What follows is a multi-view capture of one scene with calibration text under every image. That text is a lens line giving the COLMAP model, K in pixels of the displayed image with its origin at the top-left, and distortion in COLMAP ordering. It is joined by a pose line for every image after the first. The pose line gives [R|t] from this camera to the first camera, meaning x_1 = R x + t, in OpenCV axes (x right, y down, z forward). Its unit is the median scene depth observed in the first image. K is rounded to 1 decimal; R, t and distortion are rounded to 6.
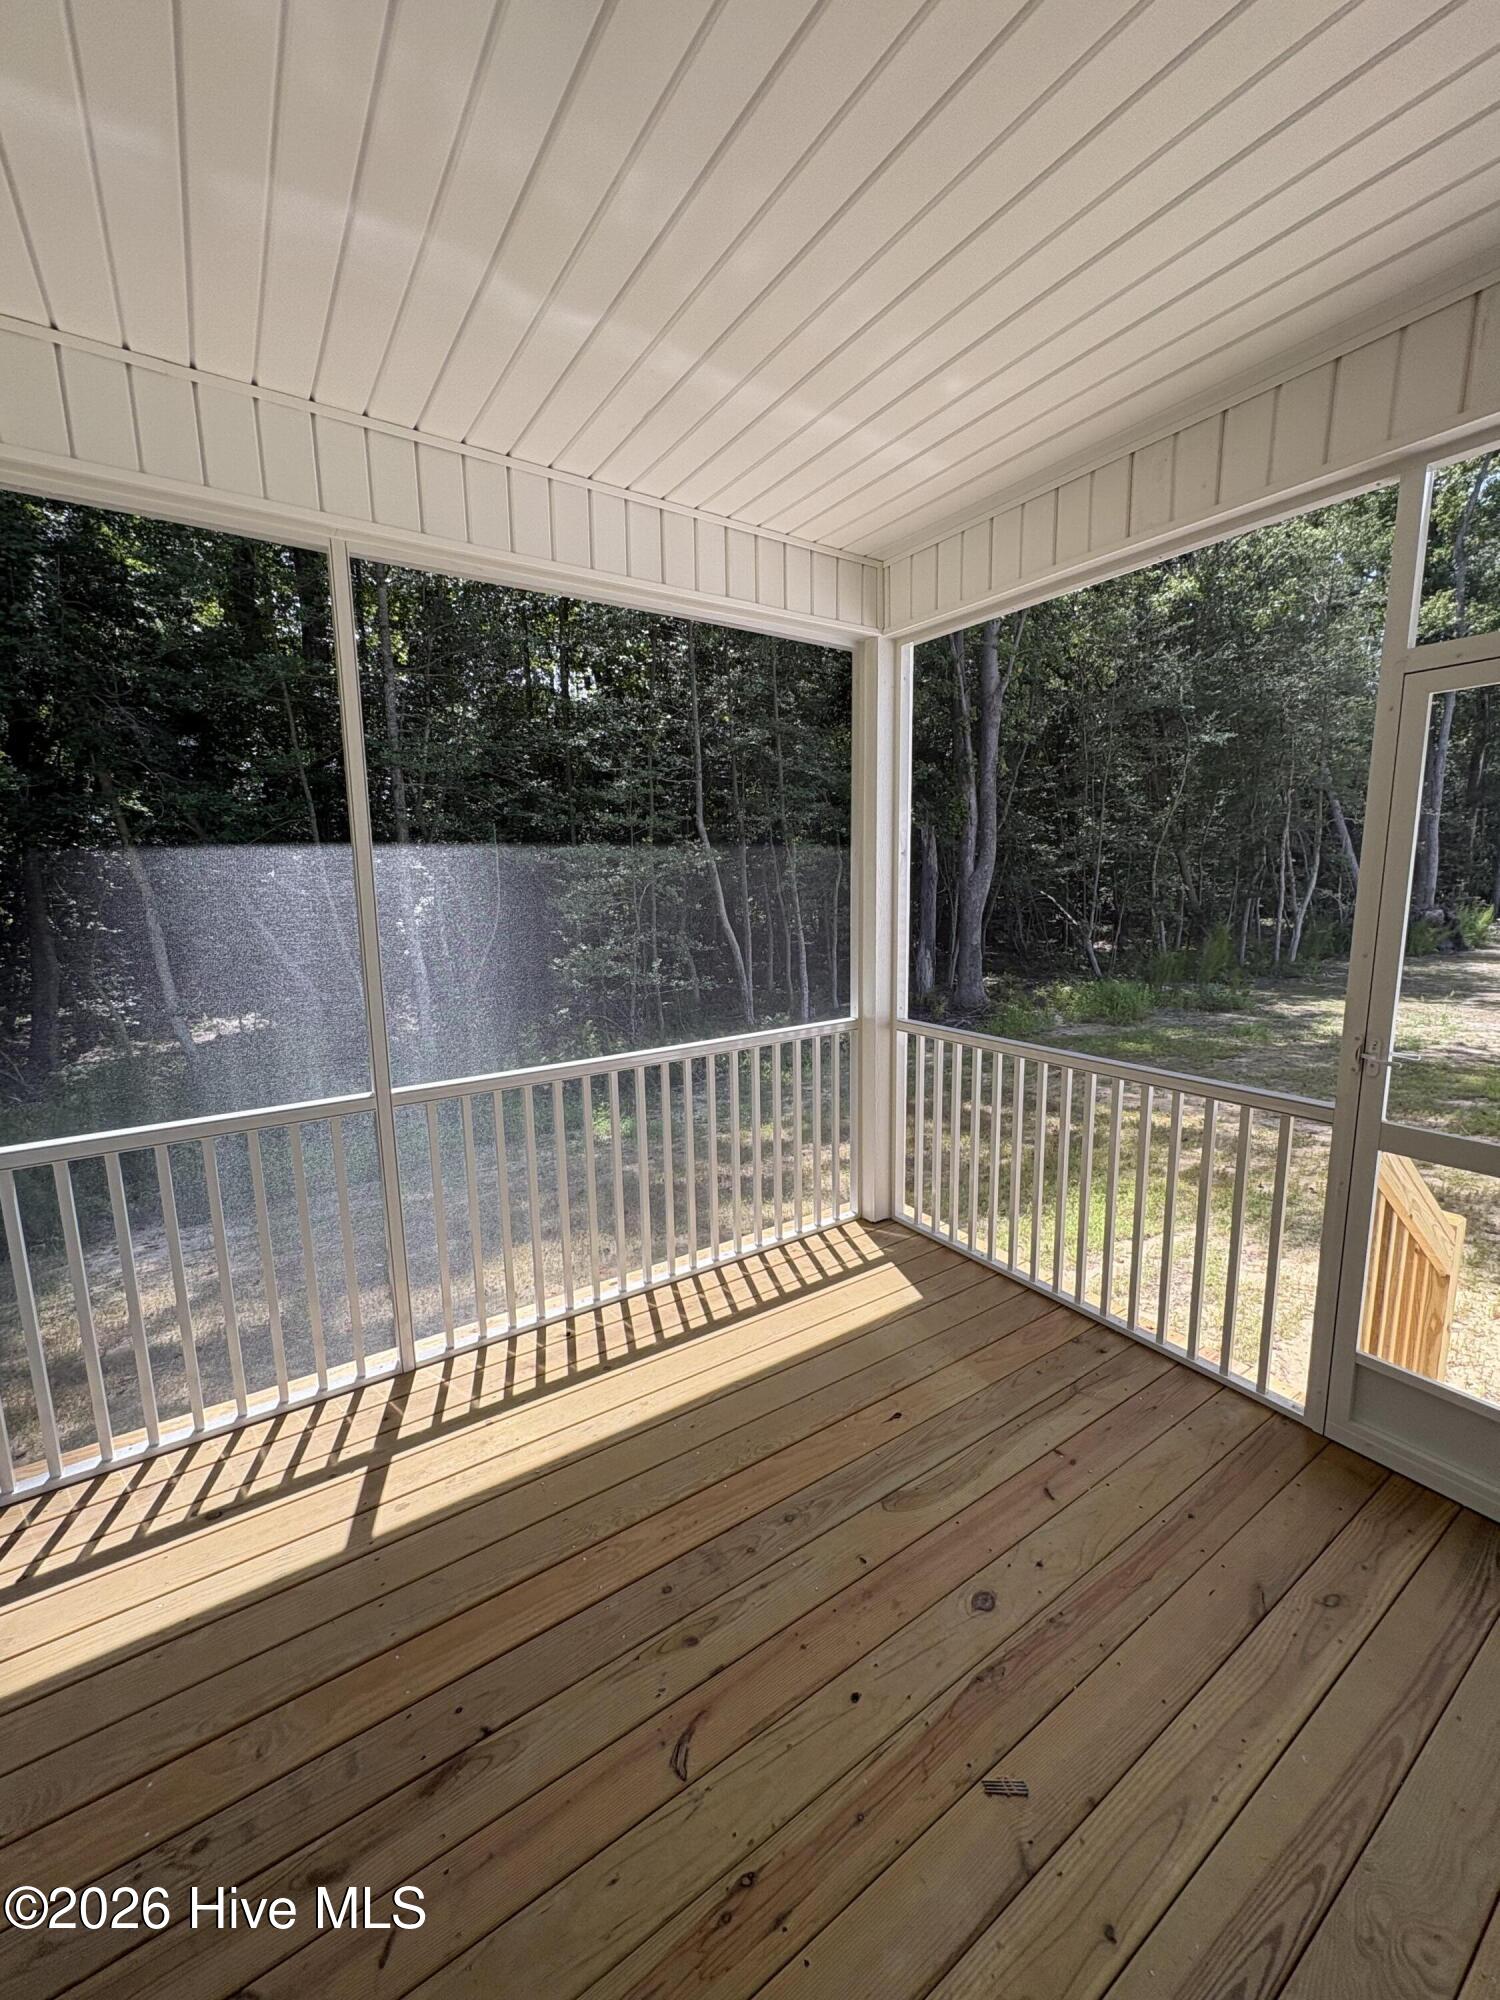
lens RADIAL K [[799.0, 0, 759.0], [0, 799.0, 1002.3], [0, 0, 1]] dist [0.000390, -0.000185]
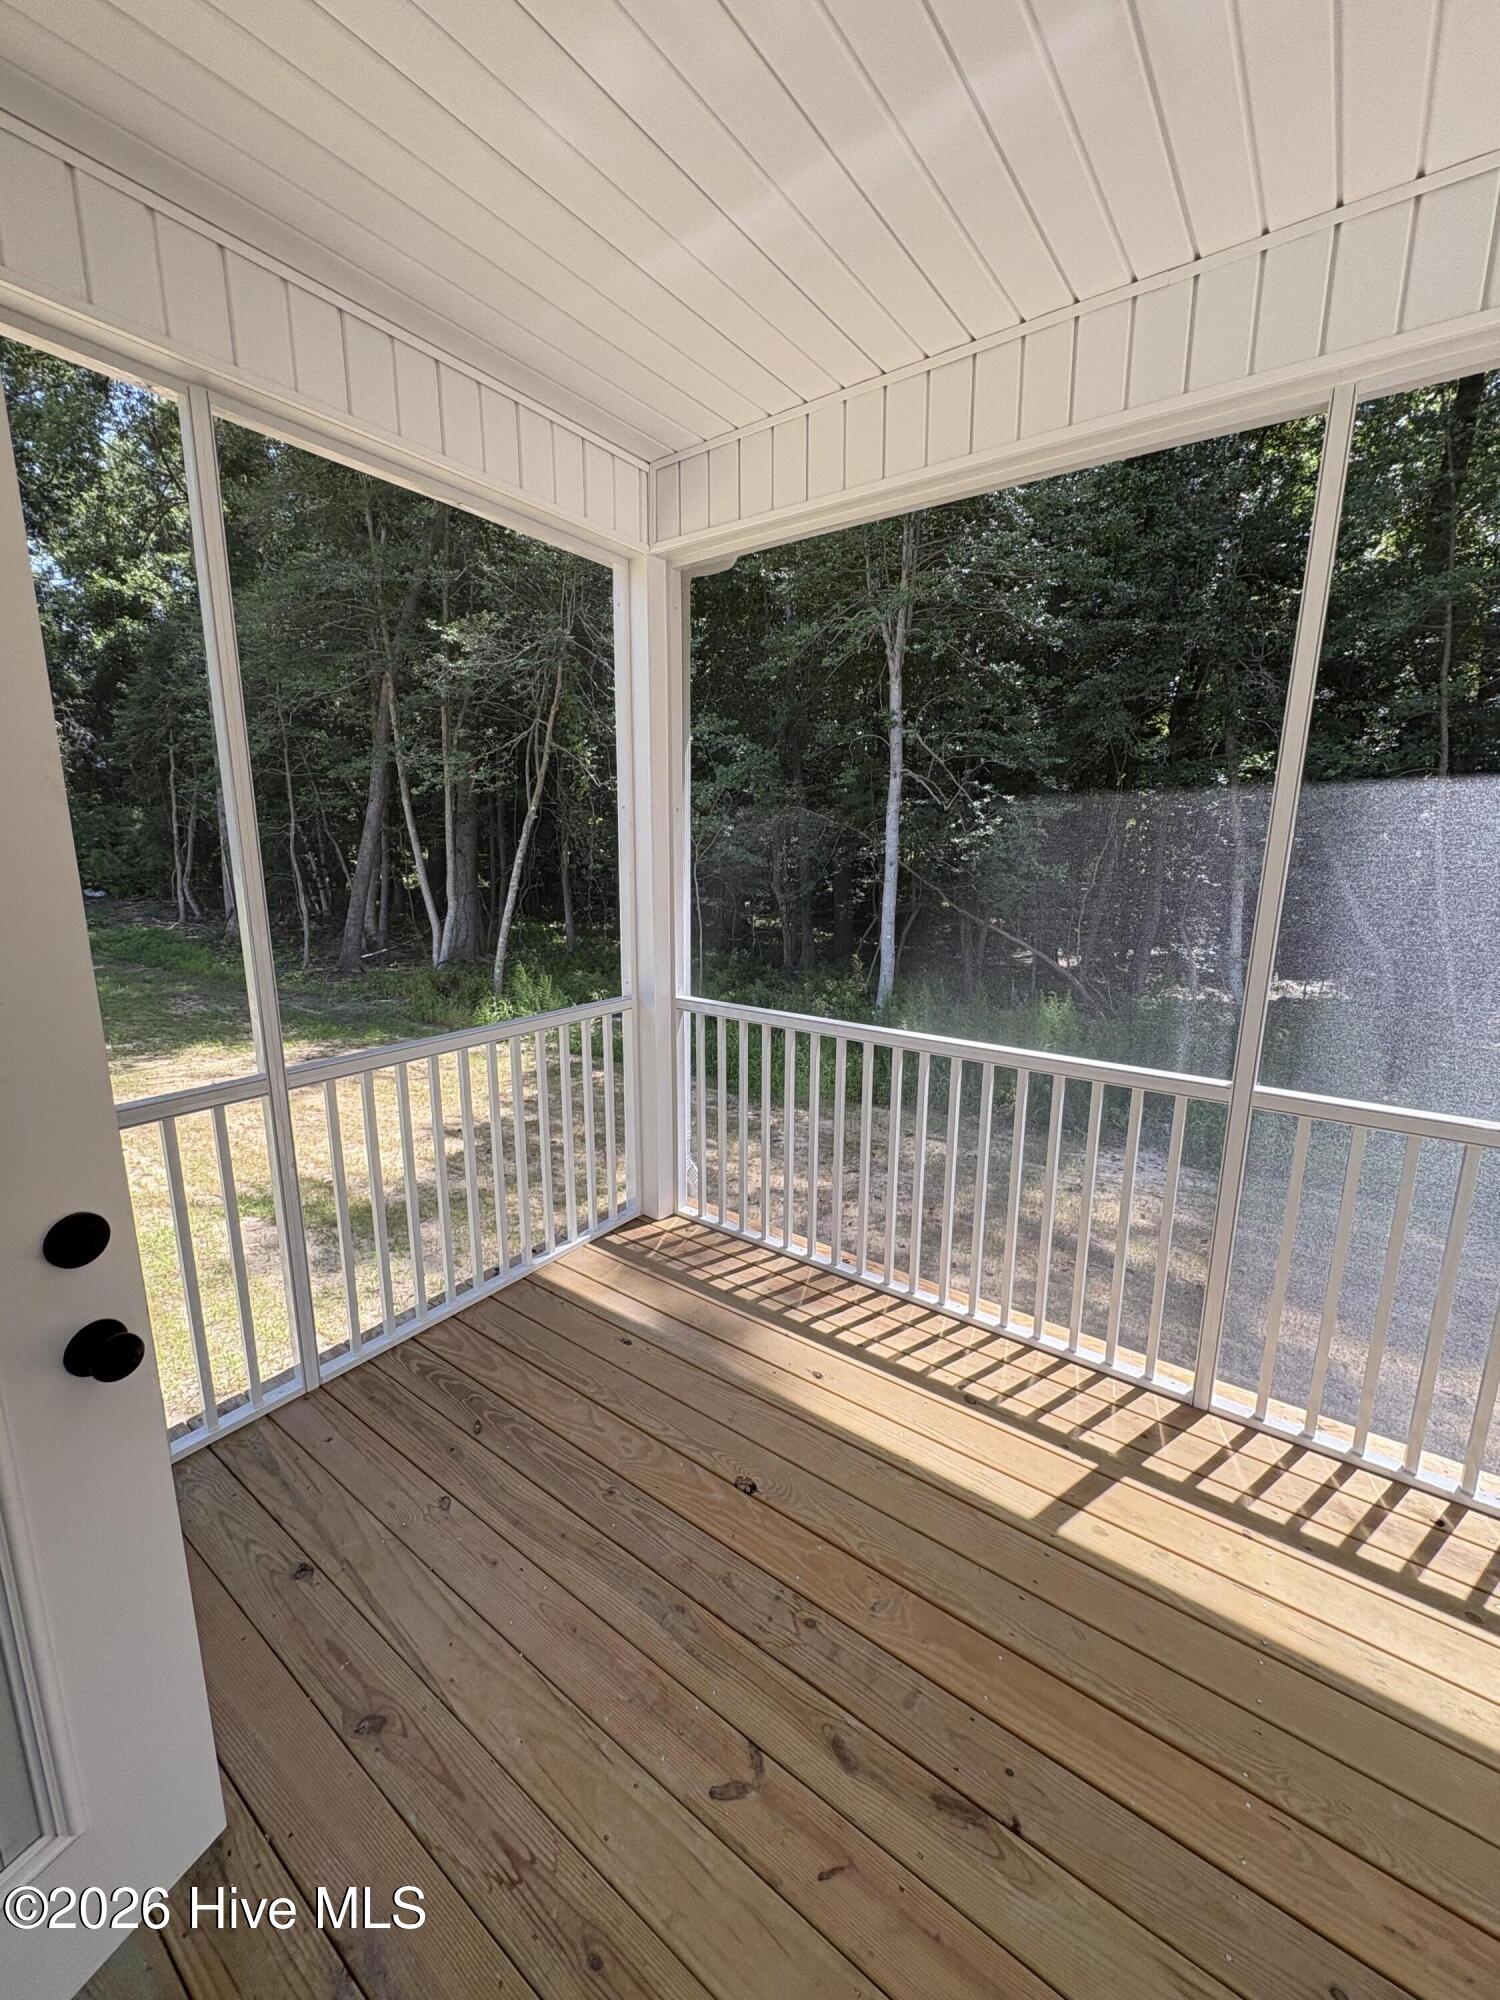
lens RADIAL K [[799.0, 0, 759.0], [0, 799.0, 1002.3], [0, 0, 1]] dist [0.000390, -0.000185]
pose [[0.329834, 0.202373, -0.922093, 0.118403], [-0.159124, 0.974695, 0.156999, -0.023121], [0.930532, 0.094943, 0.353690, 0.242306]]
